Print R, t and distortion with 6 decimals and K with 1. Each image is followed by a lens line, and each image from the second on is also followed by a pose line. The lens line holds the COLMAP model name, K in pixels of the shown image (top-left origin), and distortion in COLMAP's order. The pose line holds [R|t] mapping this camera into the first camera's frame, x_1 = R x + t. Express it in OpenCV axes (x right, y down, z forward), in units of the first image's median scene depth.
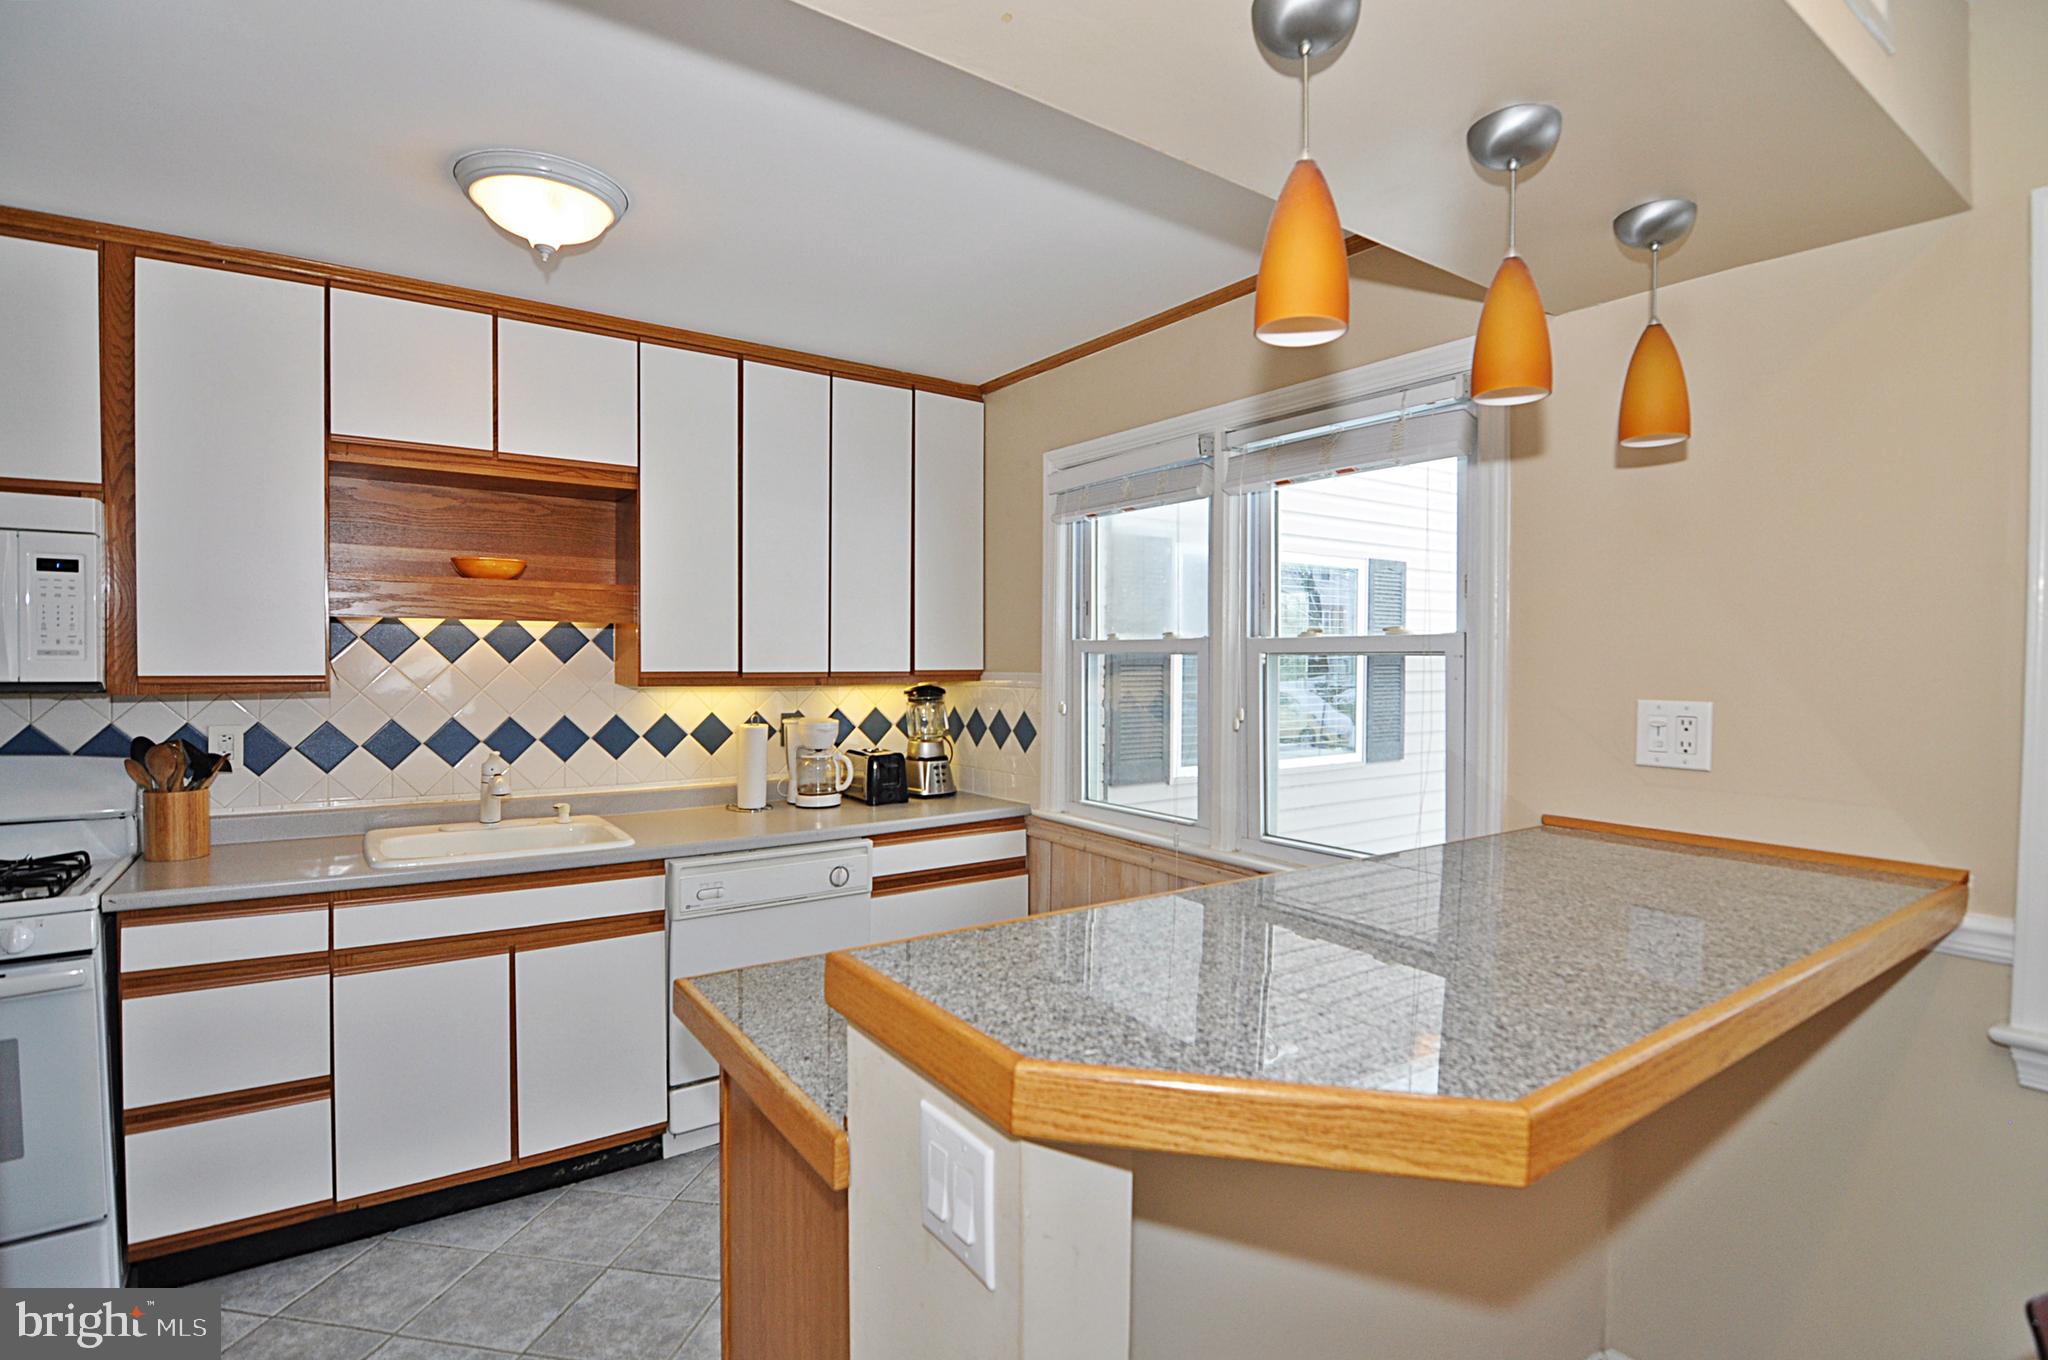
lens RADIAL K [[981.4, 0, 1032.8], [0, 981.4, 680.1], [0, 0, 1]] dist [-0.020613, -0.000889]
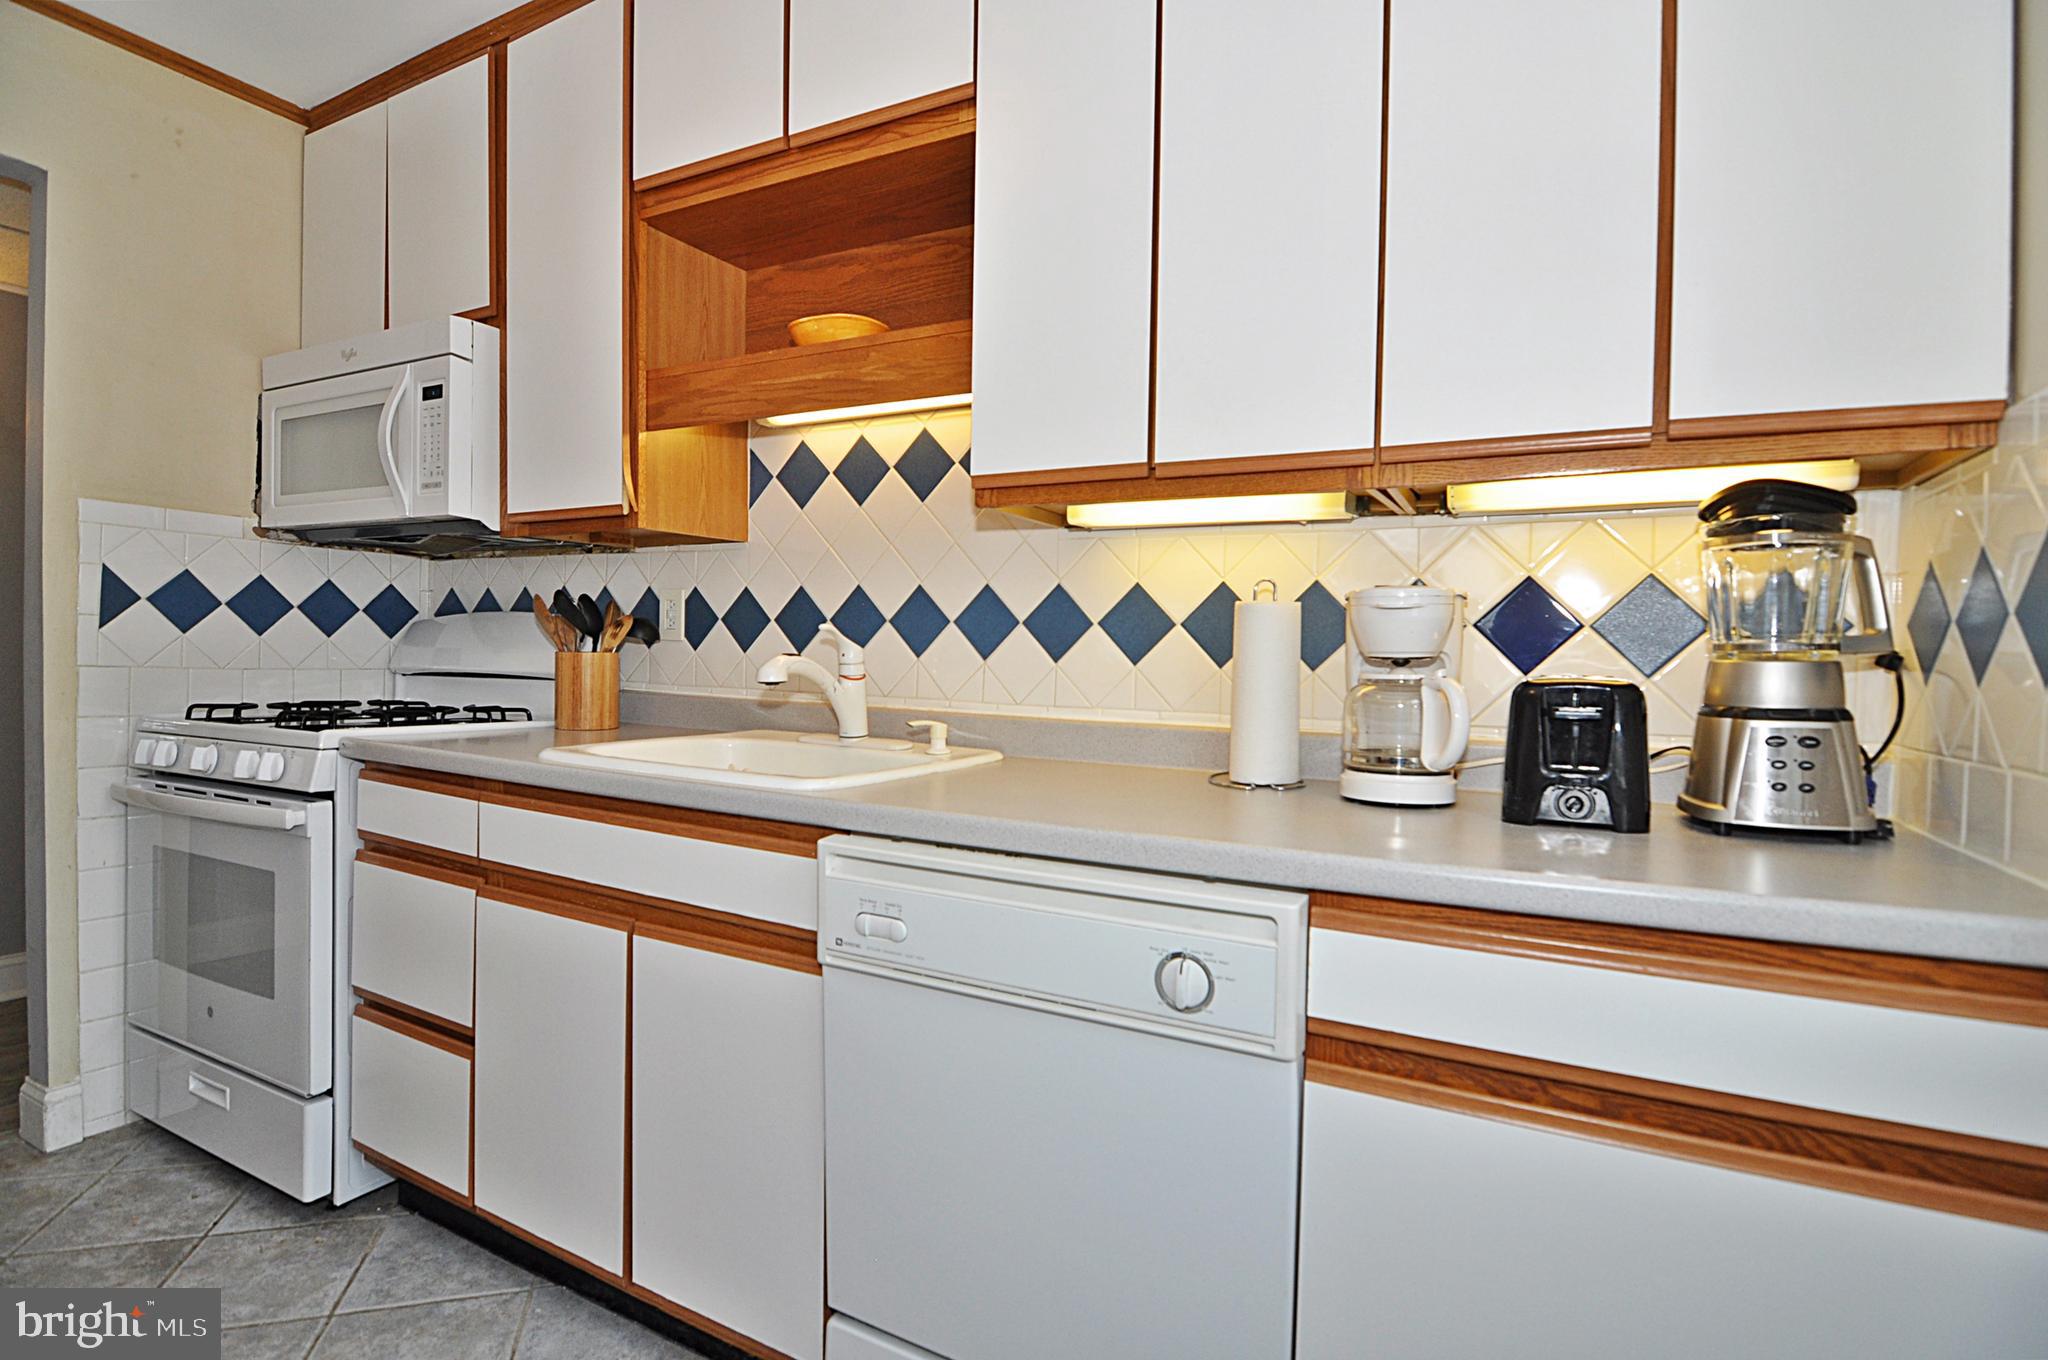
lens RADIAL K [[981.4, 0, 1032.8], [0, 981.4, 680.1], [0, 0, 1]] dist [-0.020613, -0.000889]
pose [[0.454124, 0.028280, -0.890489, 0.087098], [-0.039962, 0.999137, 0.011351, 0.098220], [0.890042, 0.030431, 0.454862, 0.837468]]
